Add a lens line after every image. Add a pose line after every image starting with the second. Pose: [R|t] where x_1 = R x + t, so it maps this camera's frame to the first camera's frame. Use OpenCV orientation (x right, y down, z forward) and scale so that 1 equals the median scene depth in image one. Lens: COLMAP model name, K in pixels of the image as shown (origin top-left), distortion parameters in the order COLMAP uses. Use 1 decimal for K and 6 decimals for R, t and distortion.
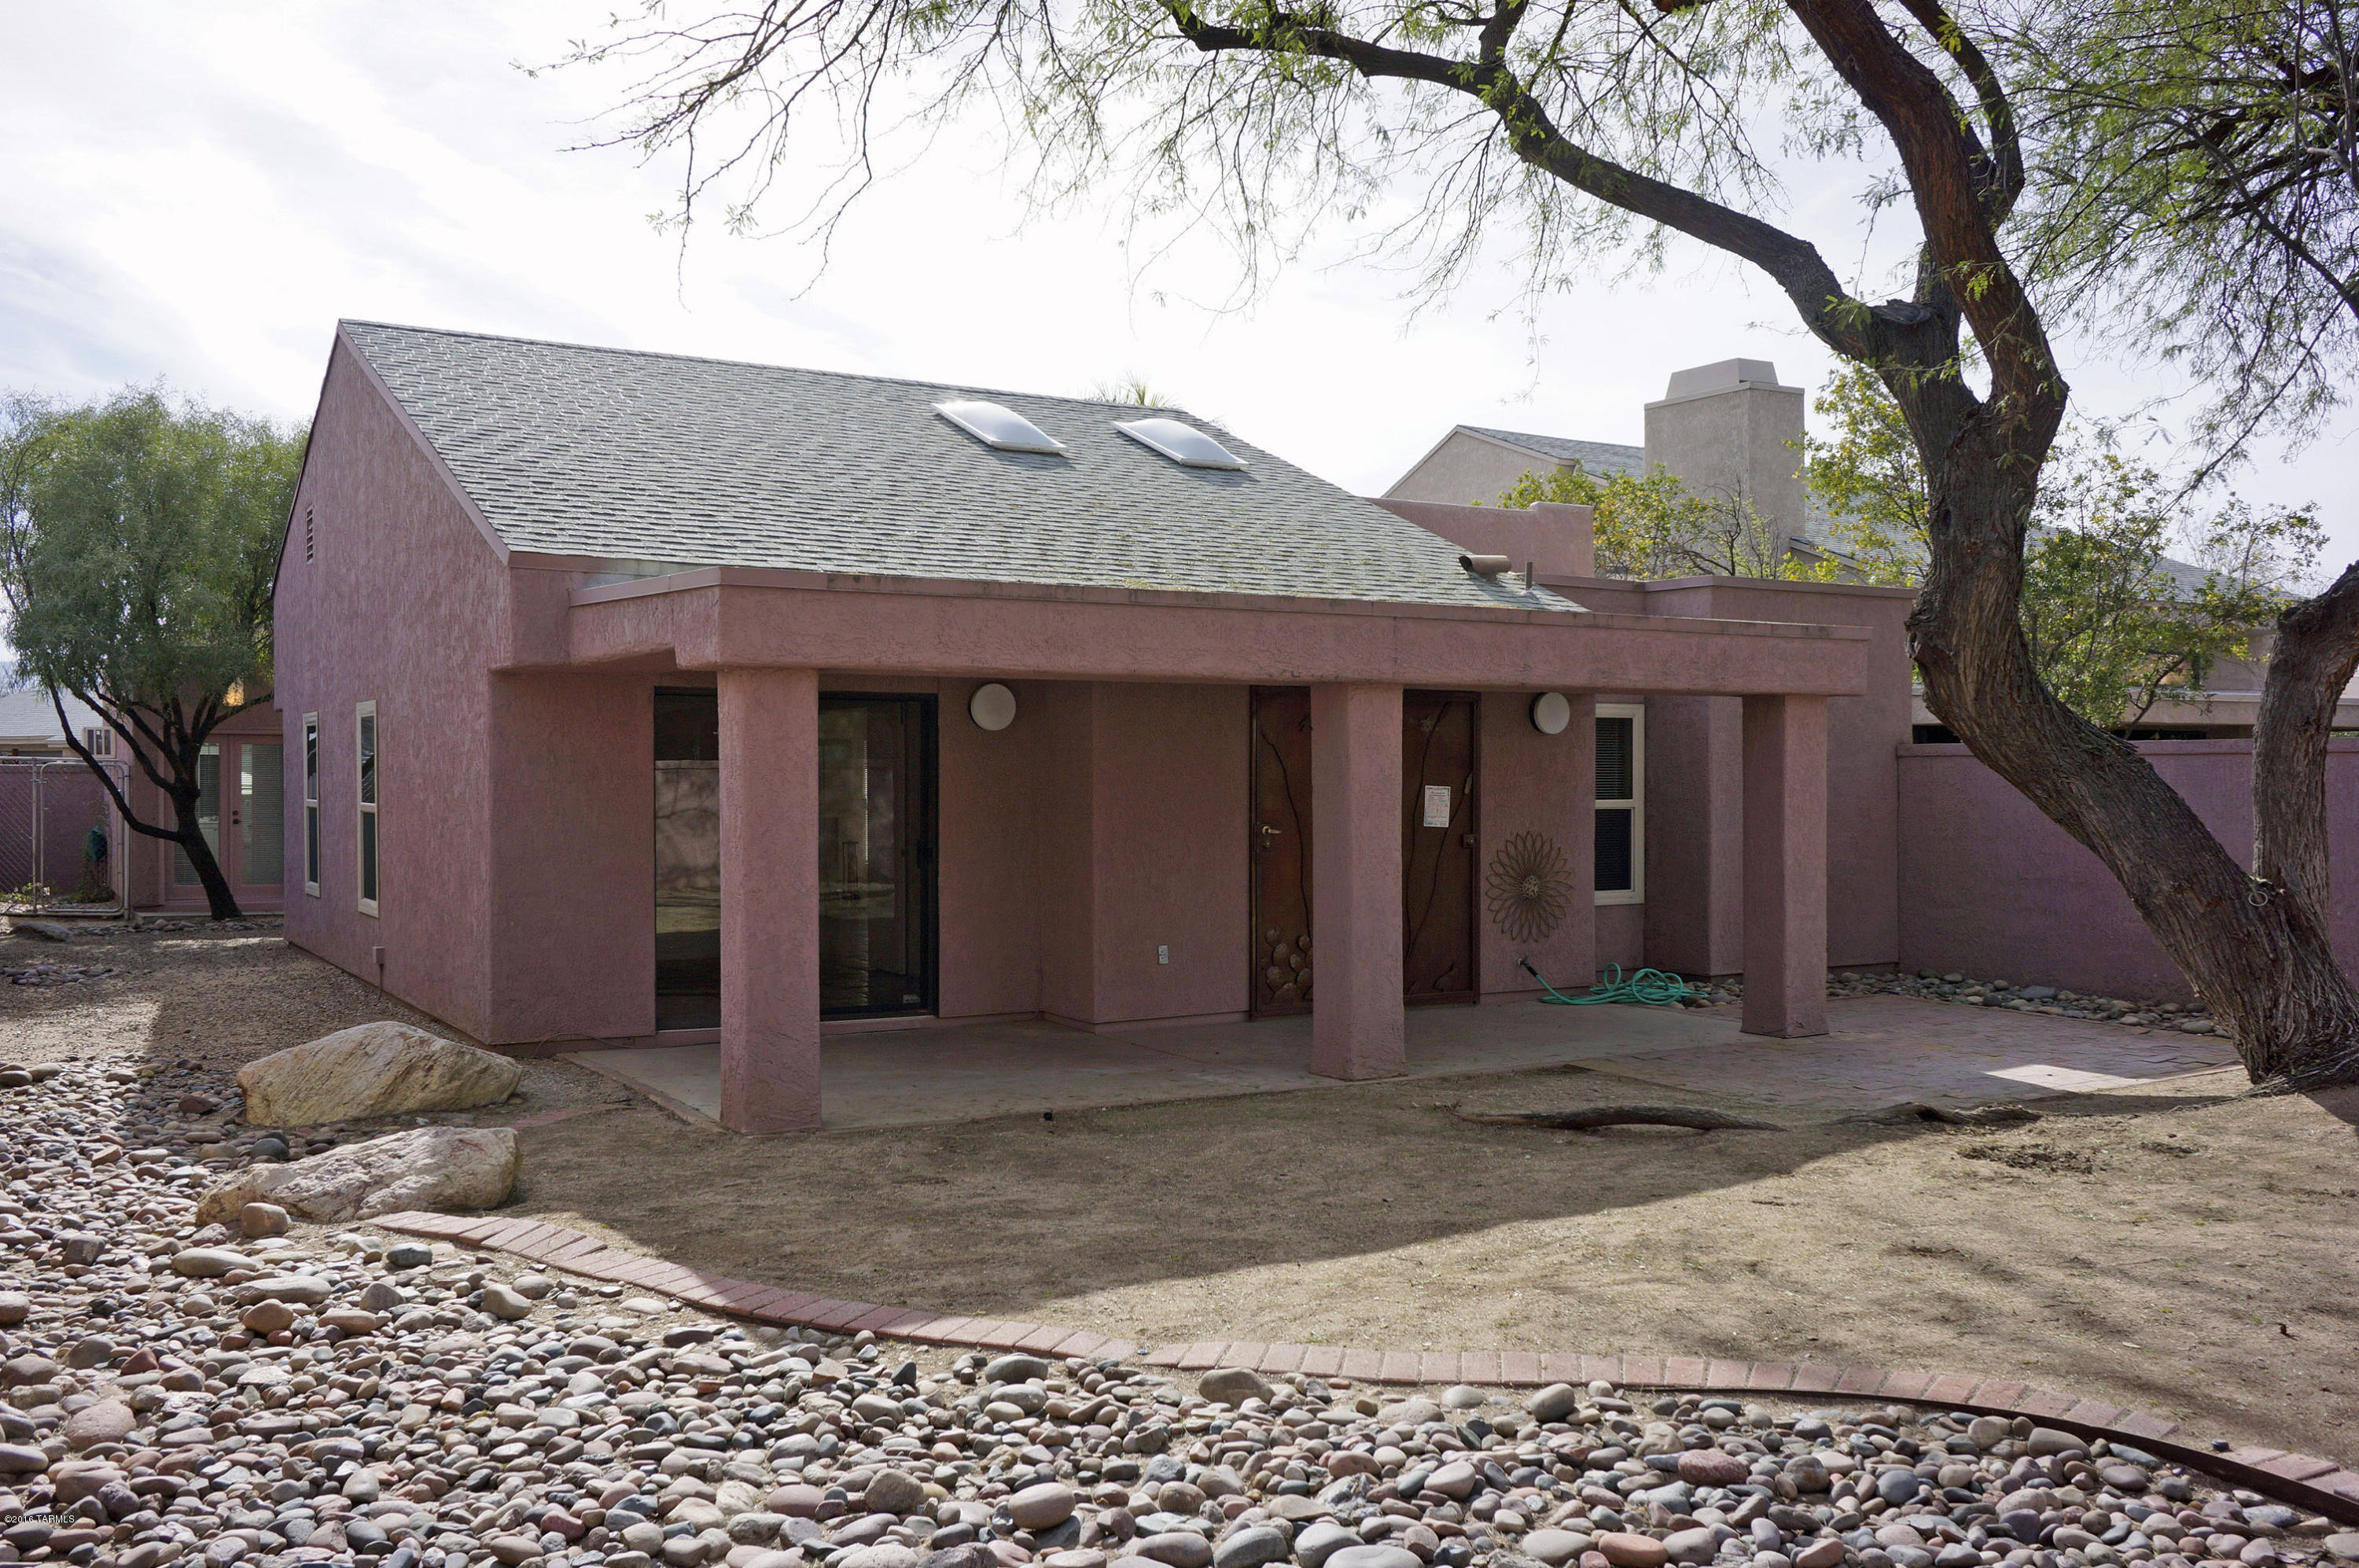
lens RADIAL K [[2015.2, 0, 1186.4], [0, 2015.2, 783.0], [0, 0, 1]] dist [-0.028068, 0.029138]
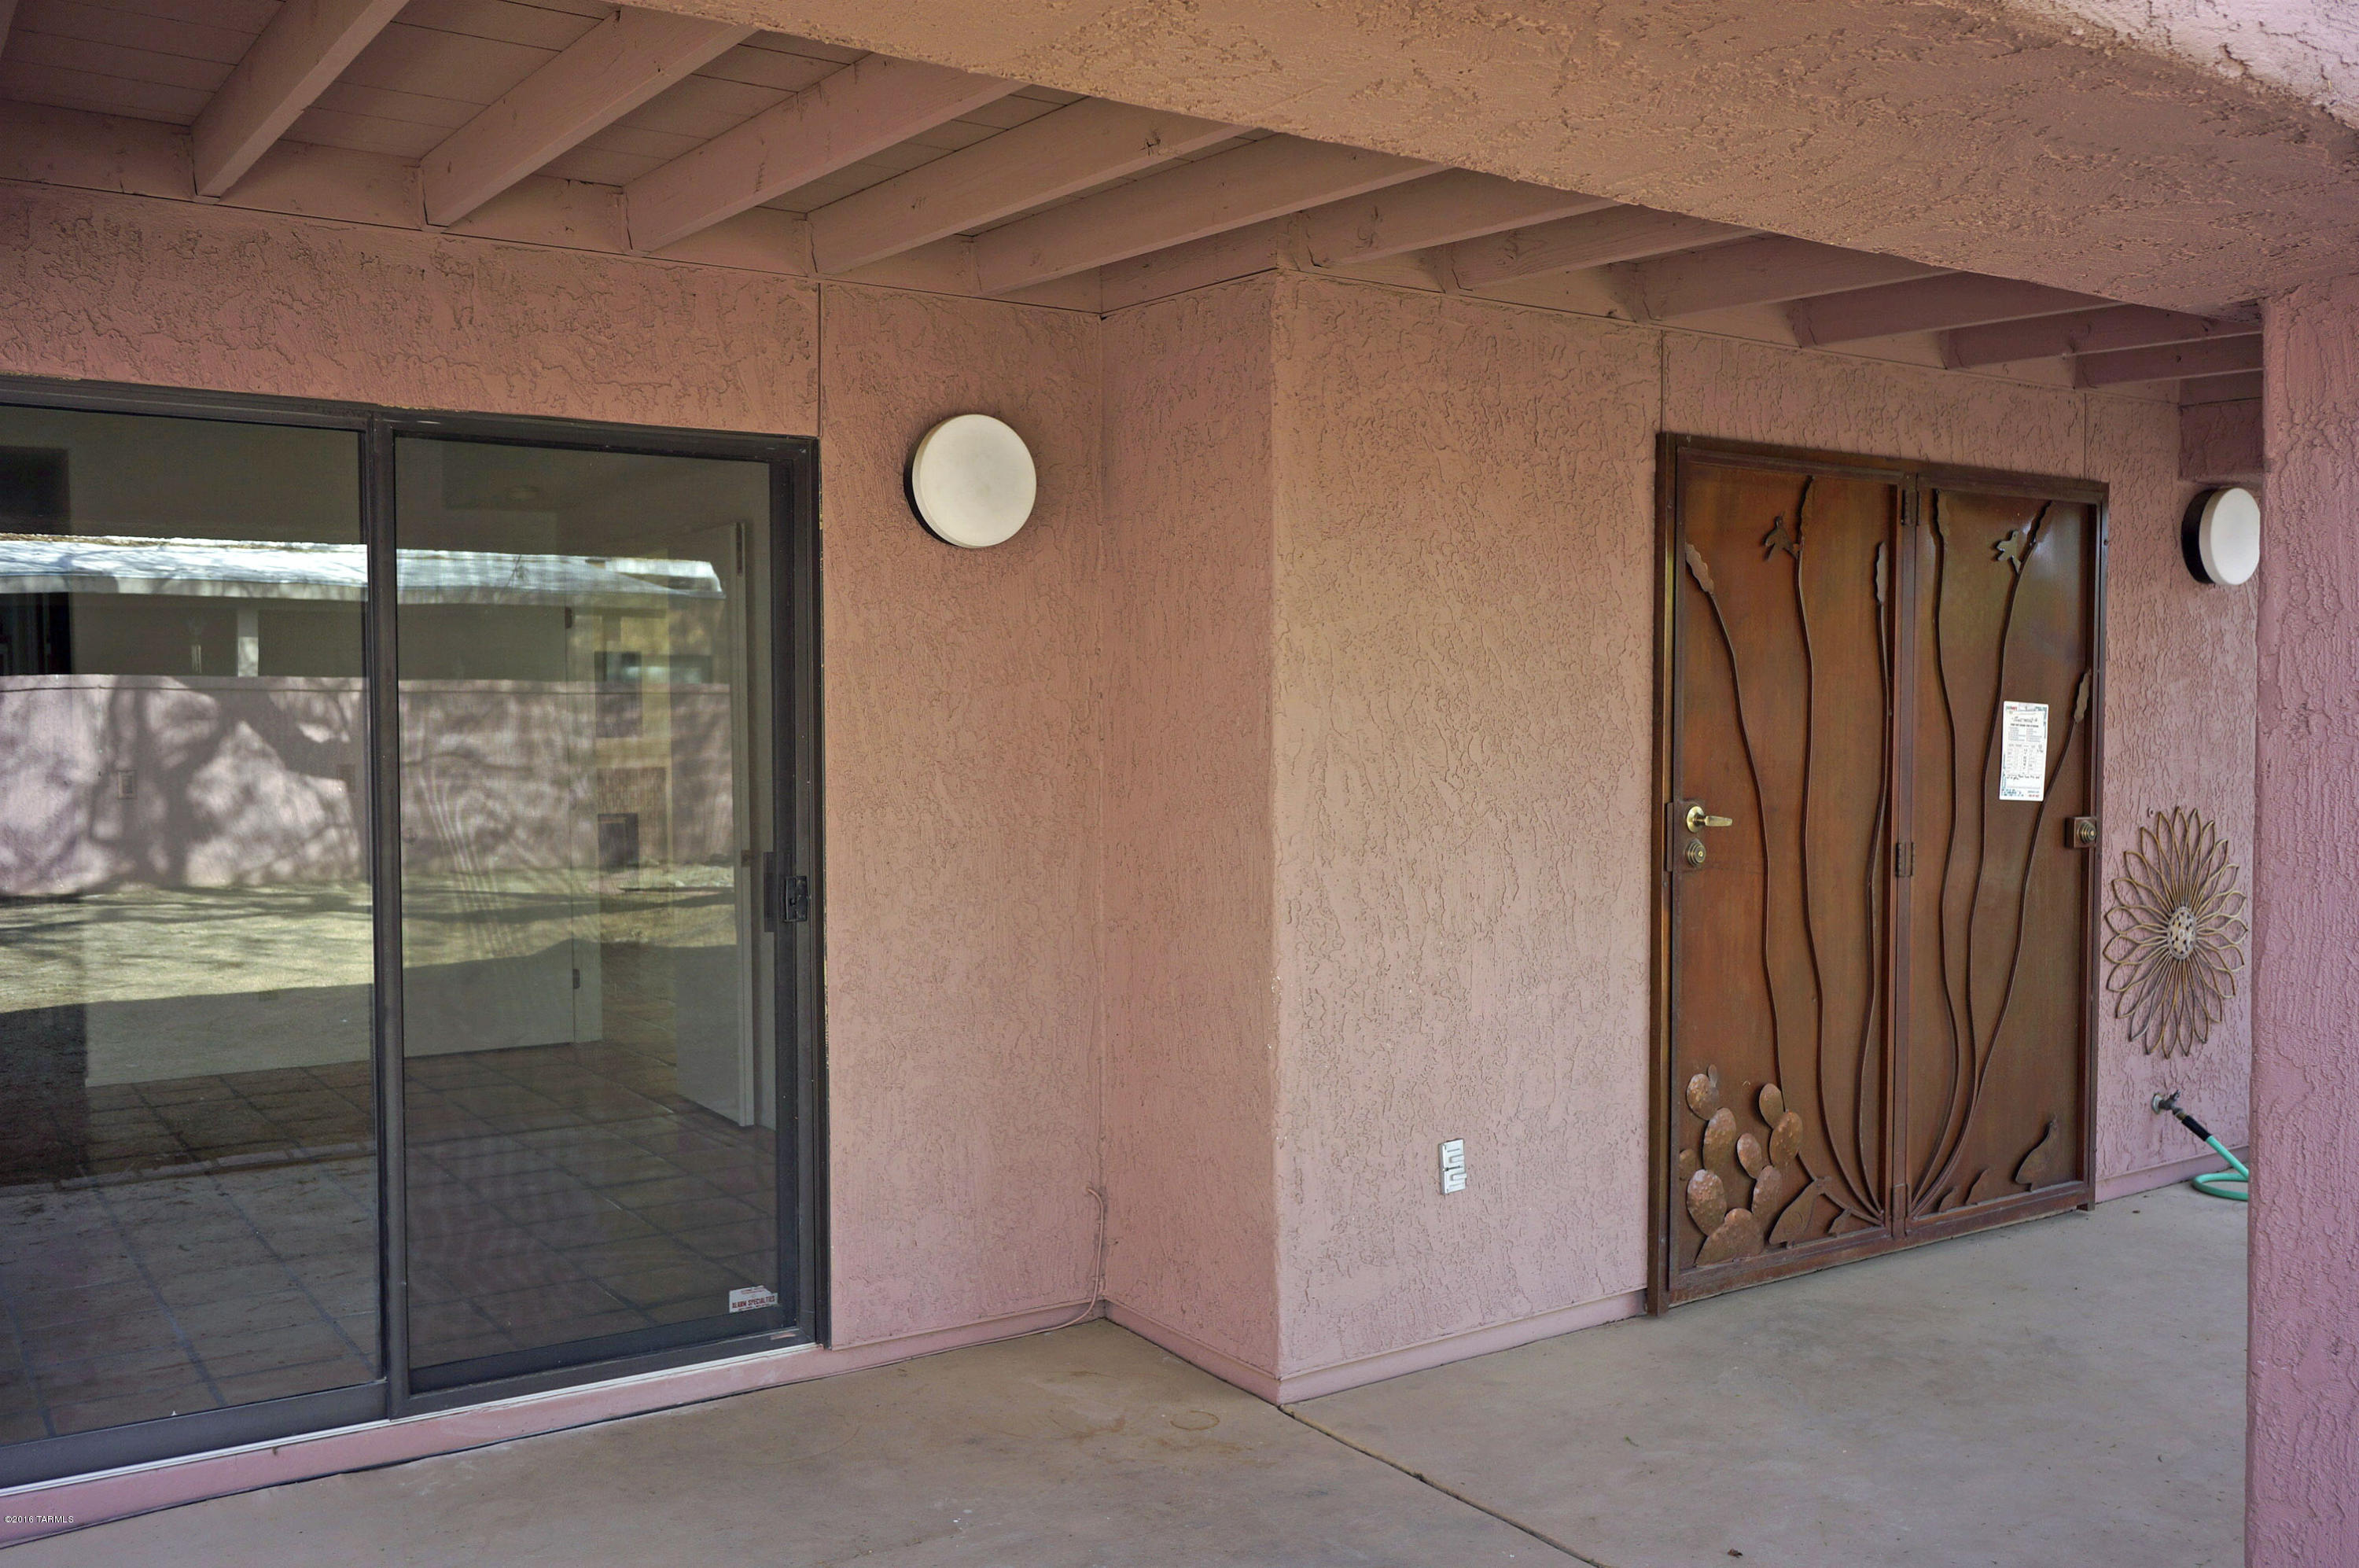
lens RADIAL K [[2015.2, 0, 1170.1], [0, 2015.2, 788.8], [0, 0, 1]] dist [-0.028068, 0.029138]
pose [[0.998823, -0.004915, 0.048248, -0.077255], [0.003253, 0.999400, 0.034470, 0.004807], [-0.048389, -0.034273, 0.998240, 0.627979]]
